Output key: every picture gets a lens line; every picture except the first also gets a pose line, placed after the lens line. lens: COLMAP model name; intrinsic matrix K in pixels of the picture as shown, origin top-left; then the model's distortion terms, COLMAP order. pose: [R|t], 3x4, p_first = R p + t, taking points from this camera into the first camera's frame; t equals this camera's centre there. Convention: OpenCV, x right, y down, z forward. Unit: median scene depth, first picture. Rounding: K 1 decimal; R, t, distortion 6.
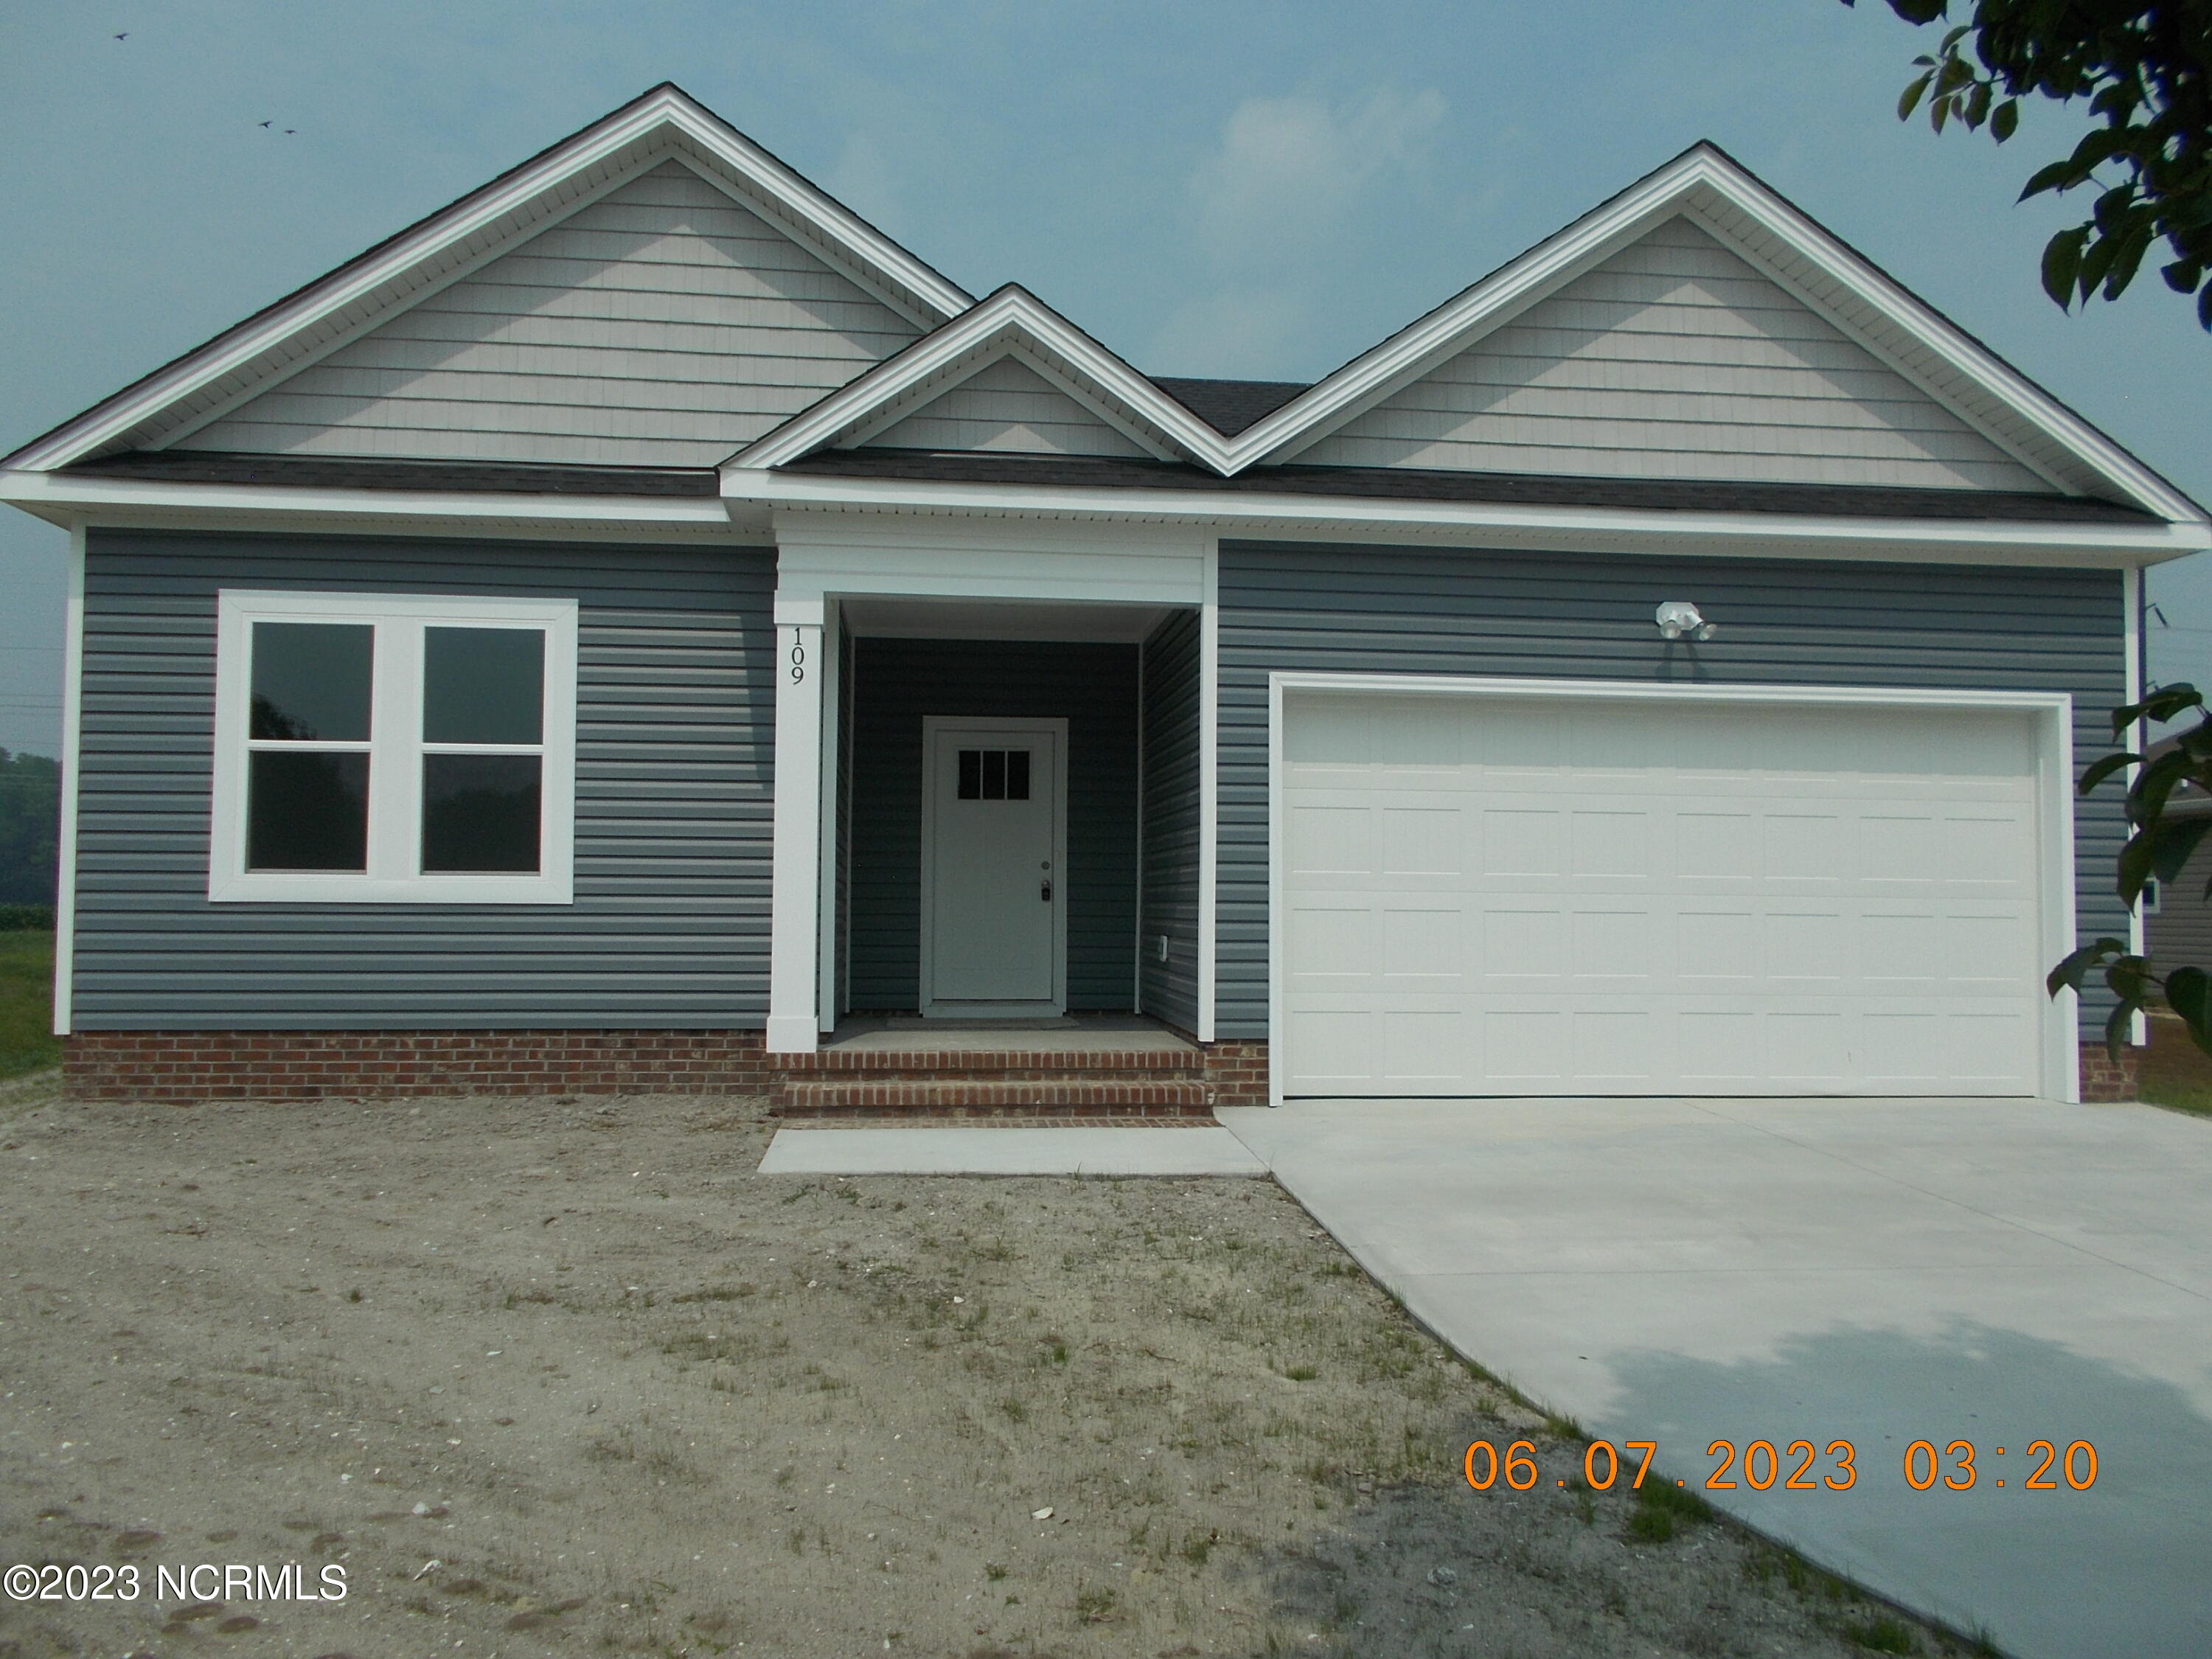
lens RADIAL K [[1686.5, 0, 1103.7], [0, 1686.5, 830.9], [0, 0, 1]] dist [0.004322, -0.015697]
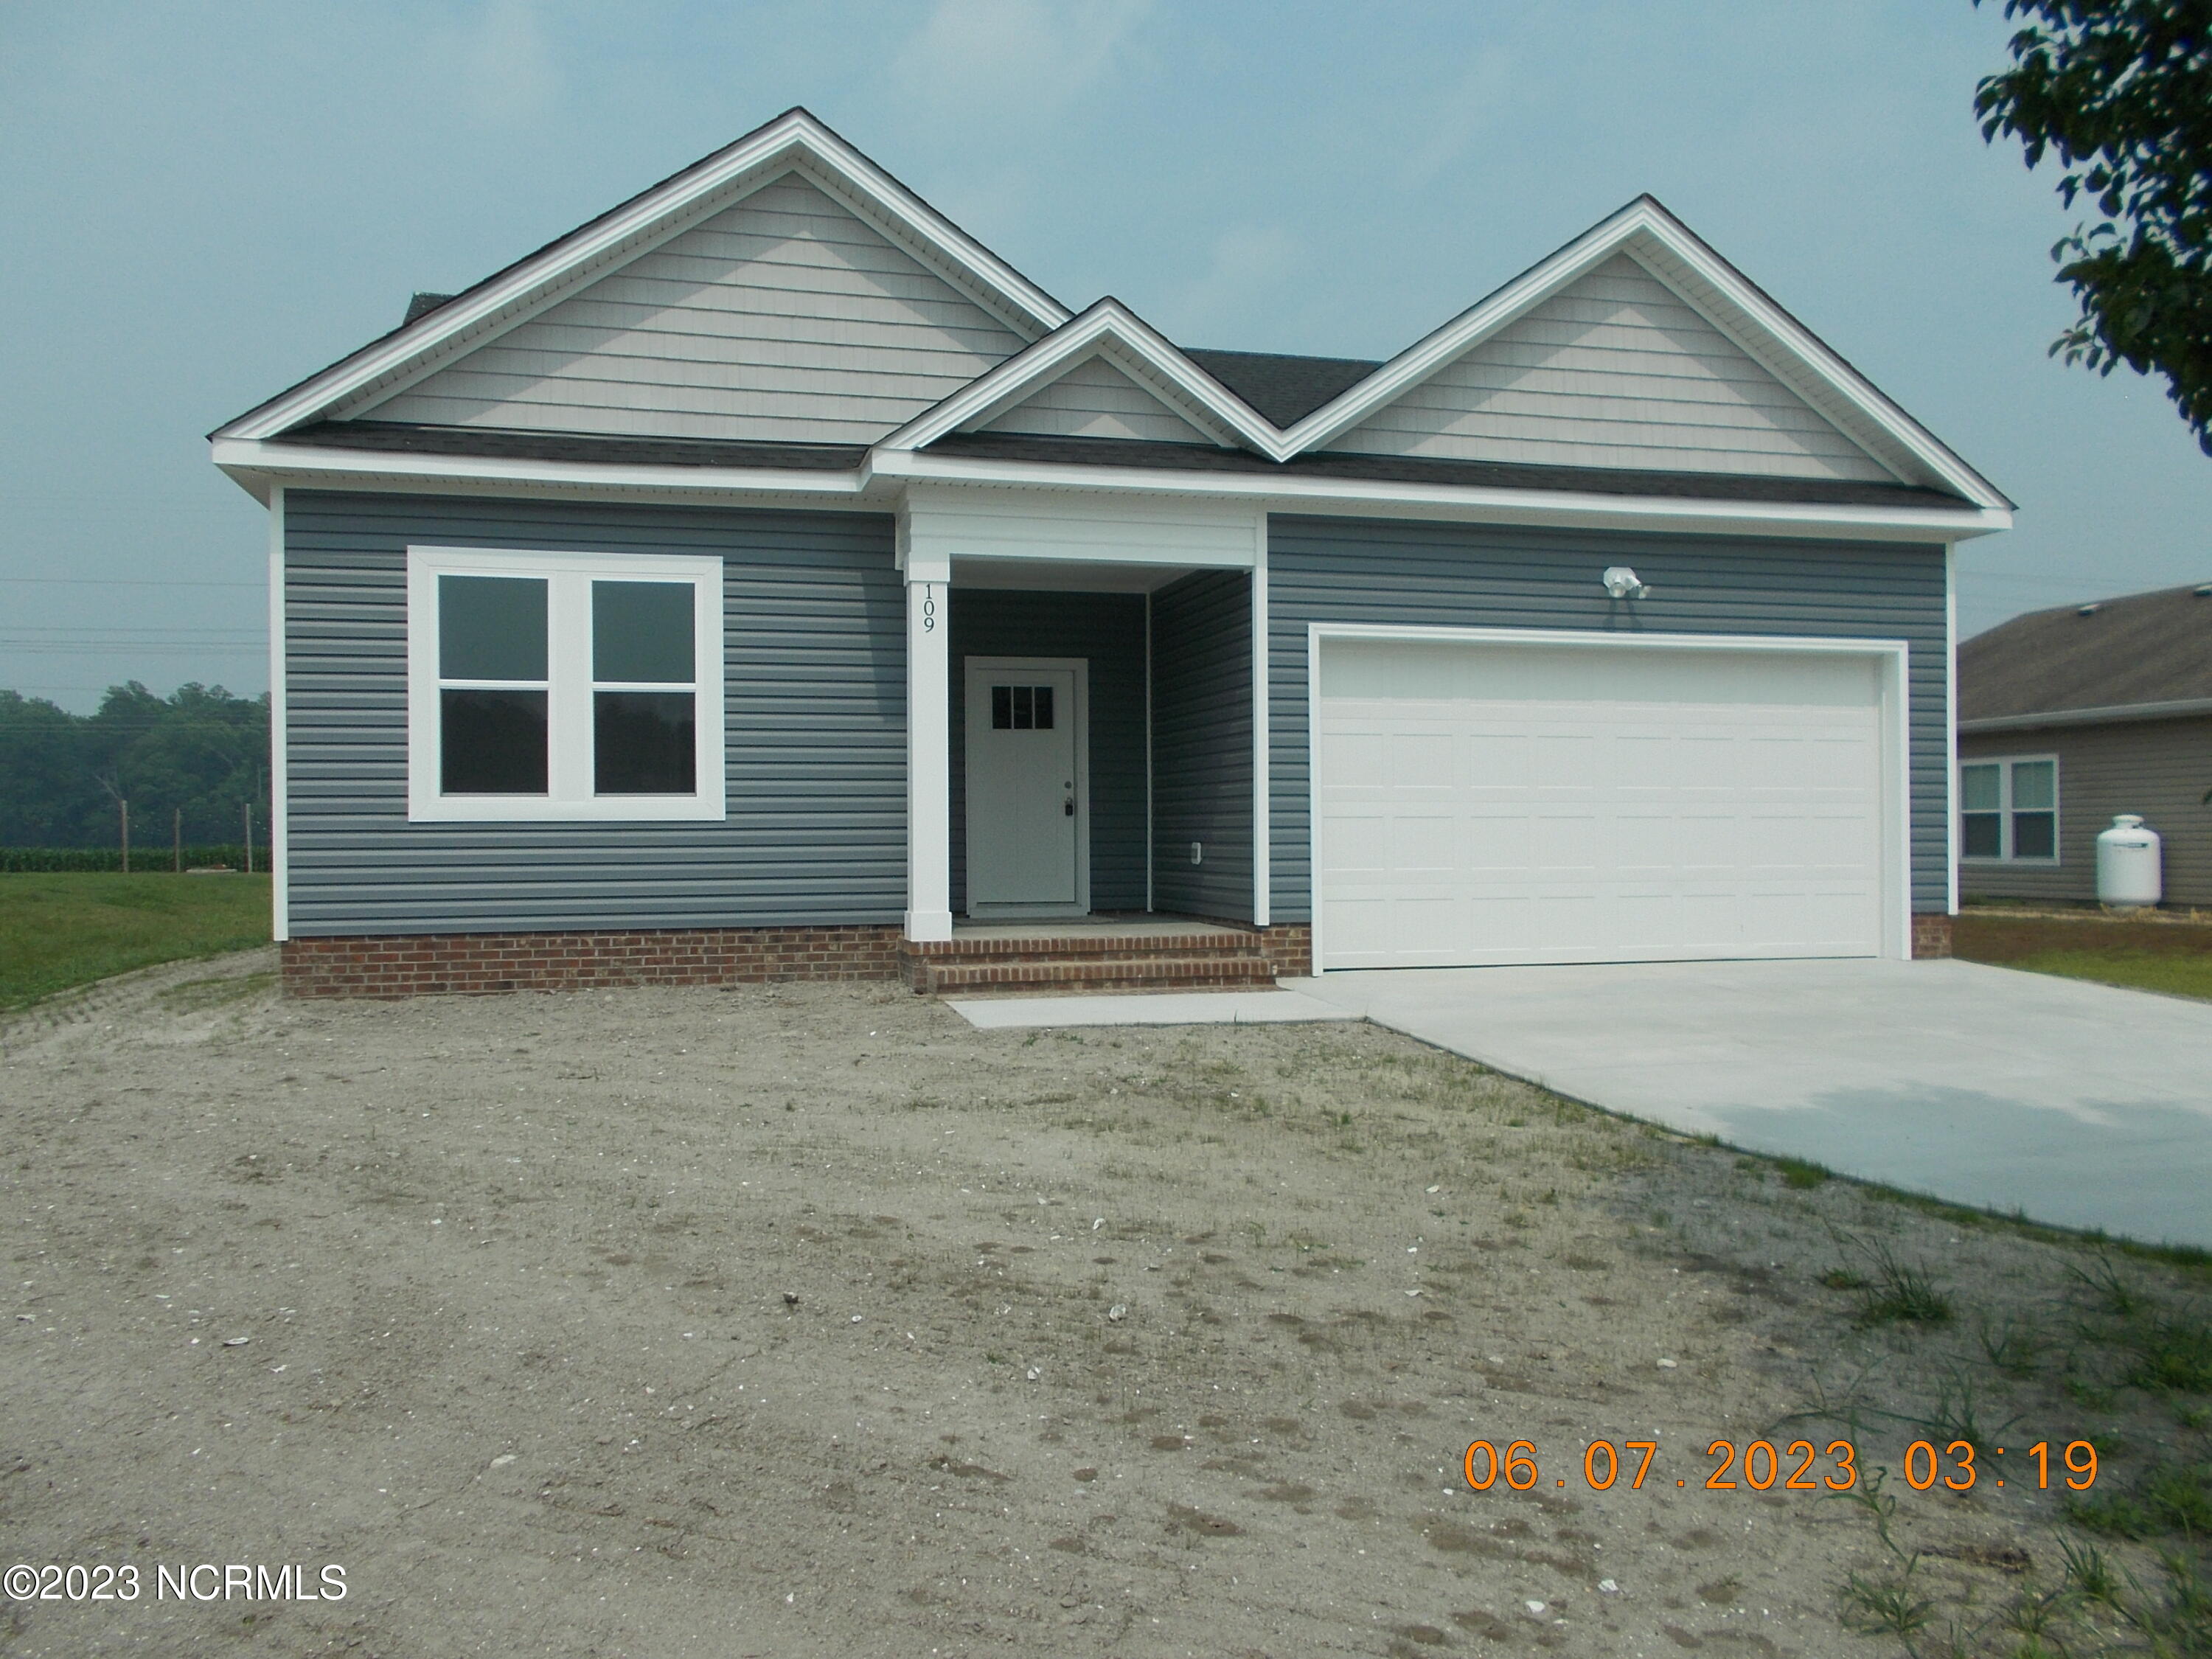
lens RADIAL K [[1686.5, 0, 1106.5], [0, 1686.5, 830.9], [0, 0, 1]] dist [0.004322, -0.015697]
pose [[0.989488, -0.013761, 0.143962, -0.223000], [0.007751, 0.999078, 0.042223, 0.003390], [-0.144410, -0.040663, 0.988682, -0.190737]]
